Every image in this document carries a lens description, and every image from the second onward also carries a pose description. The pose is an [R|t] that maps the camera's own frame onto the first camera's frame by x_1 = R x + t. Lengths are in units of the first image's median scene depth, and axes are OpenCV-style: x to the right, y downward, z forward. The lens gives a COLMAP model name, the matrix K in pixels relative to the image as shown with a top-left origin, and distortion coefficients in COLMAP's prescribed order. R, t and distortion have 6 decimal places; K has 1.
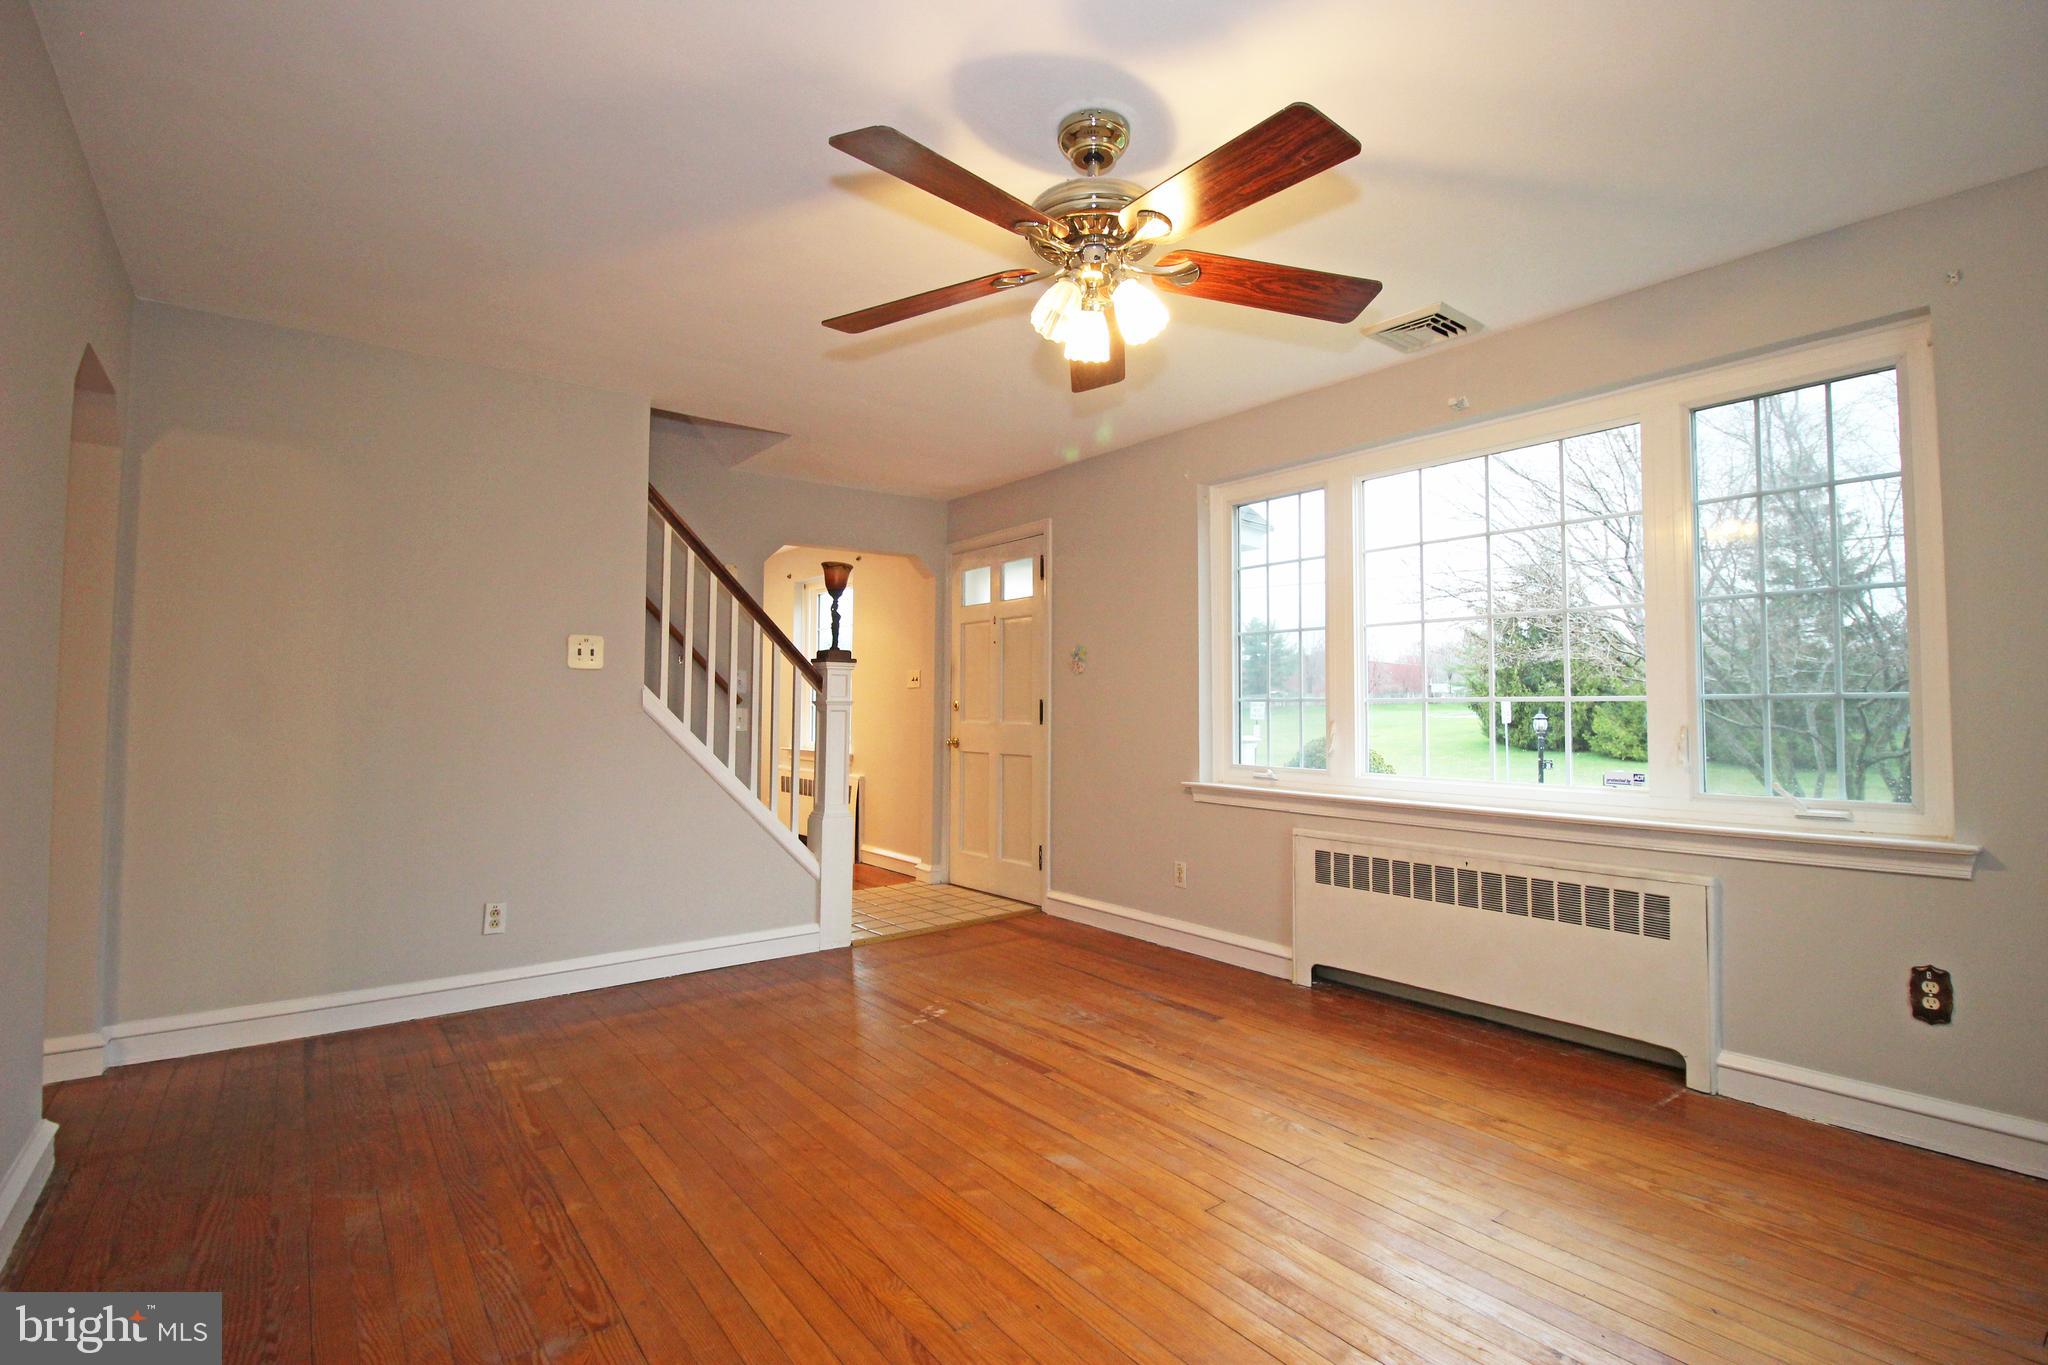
lens RADIAL K [[949.4, 0, 1048.7], [0, 949.4, 670.3], [0, 0, 1]] dist [-0.001730, -0.014062]
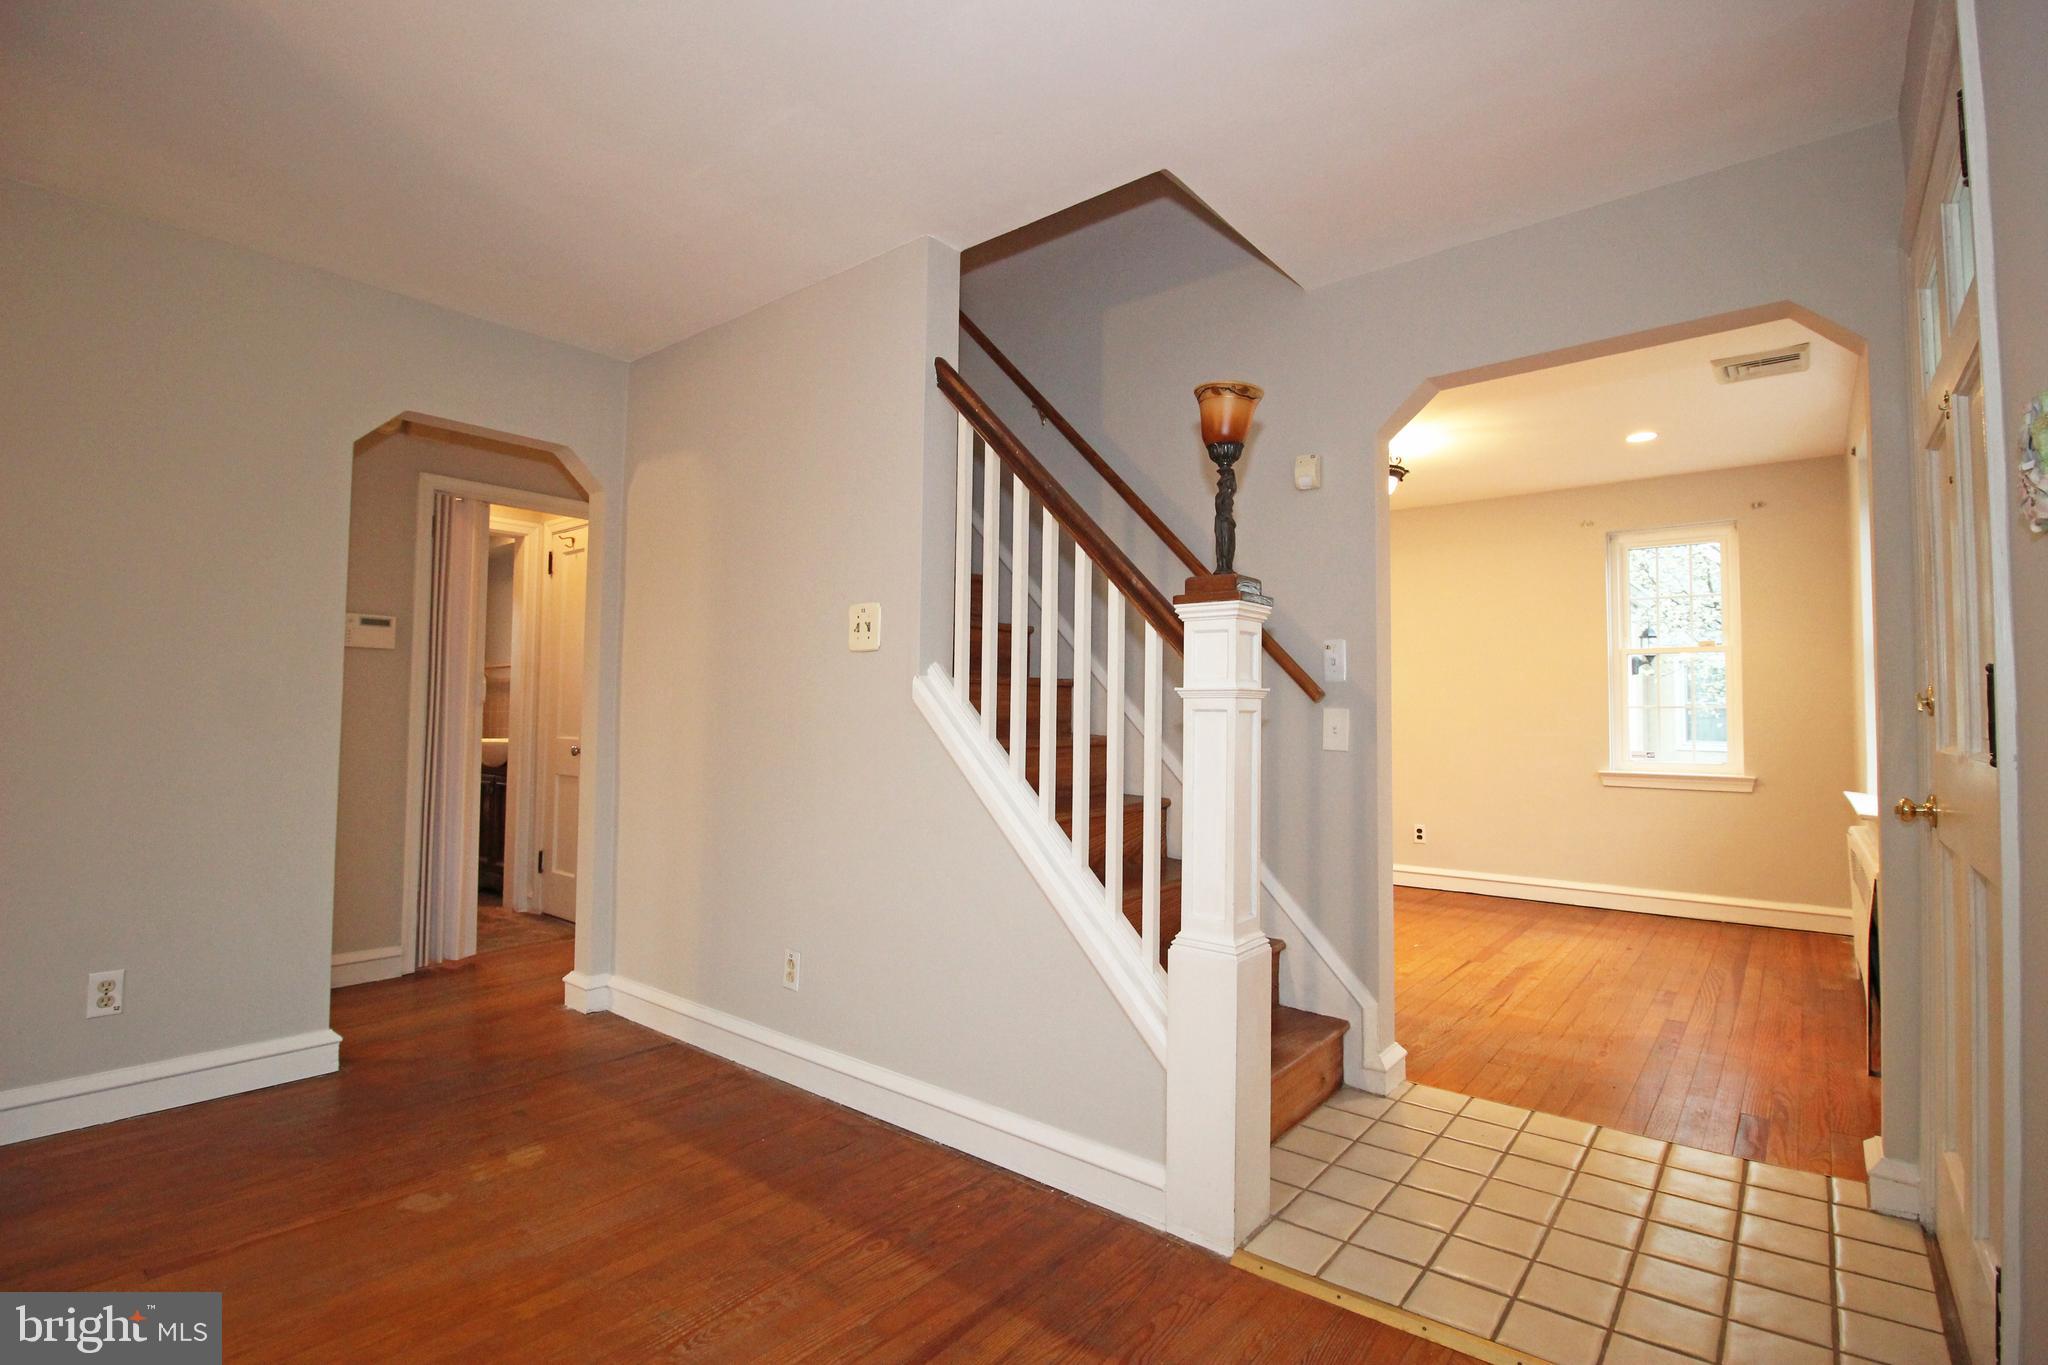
lens RADIAL K [[949.7, 0, 1054.3], [0, 949.7, 670.3], [0, 0, 1]] dist [-0.001103, -0.015399]
pose [[0.227153, -0.046272, -0.972759, 0.264156], [0.030047, 0.998728, -0.040491, 0.051981], [0.973395, -0.020031, 0.228254, 1.088415]]
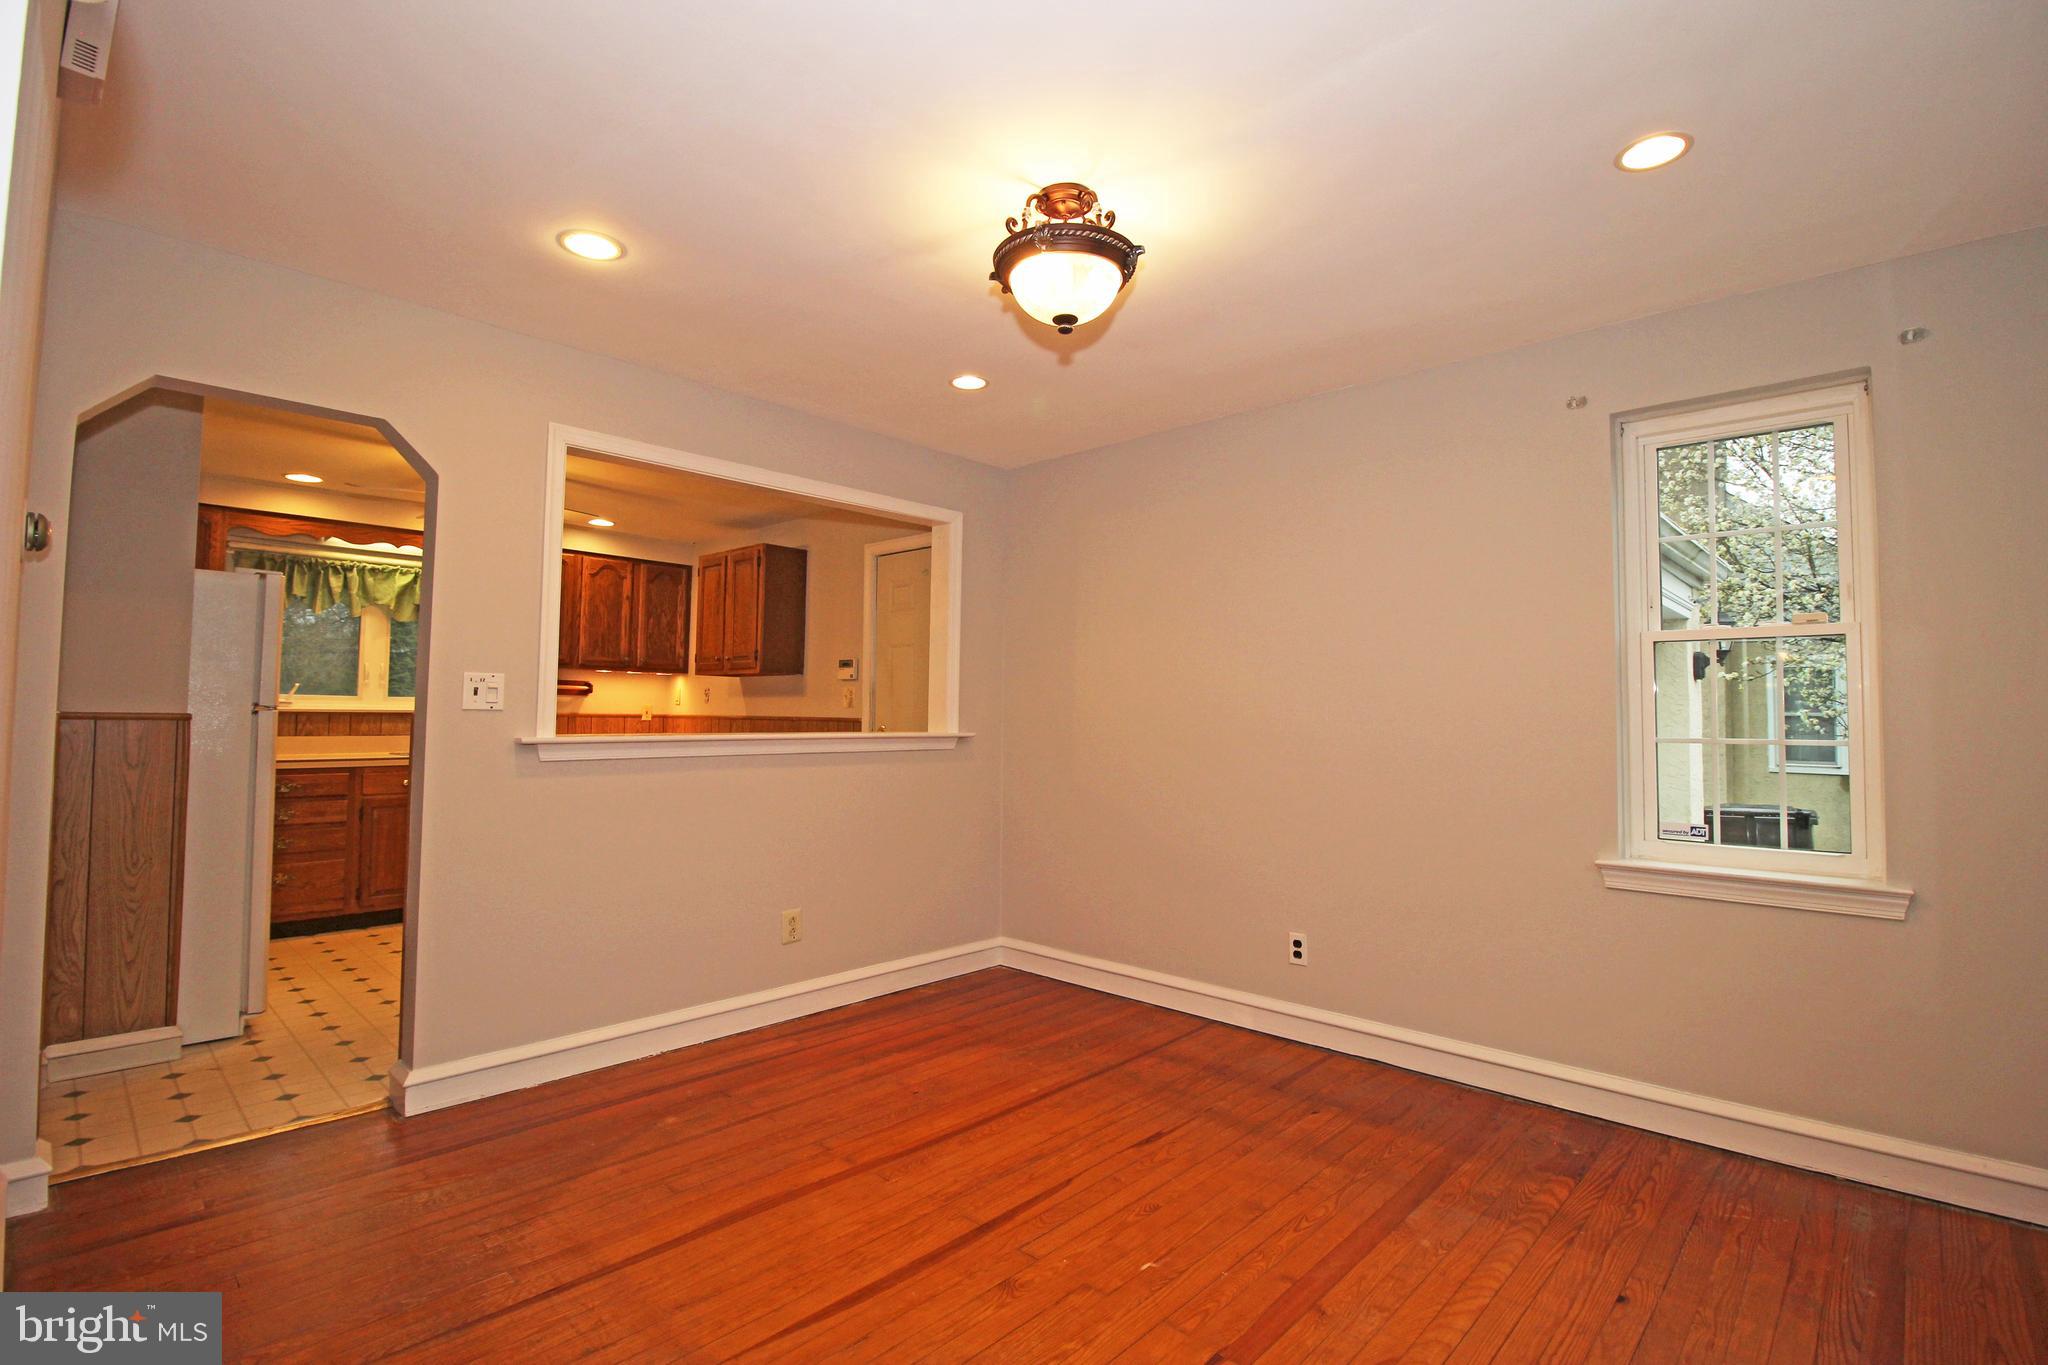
lens RADIAL K [[949.4, 0, 1048.7], [0, 949.4, 670.3], [0, 0, 1]] dist [-0.001730, -0.014062]
pose [[0.154899, -0.049111, -0.986709, -0.309391], [0.027478, 0.998591, -0.045388, 0.038263], [0.987548, -0.020082, 0.156030, 1.719654]]
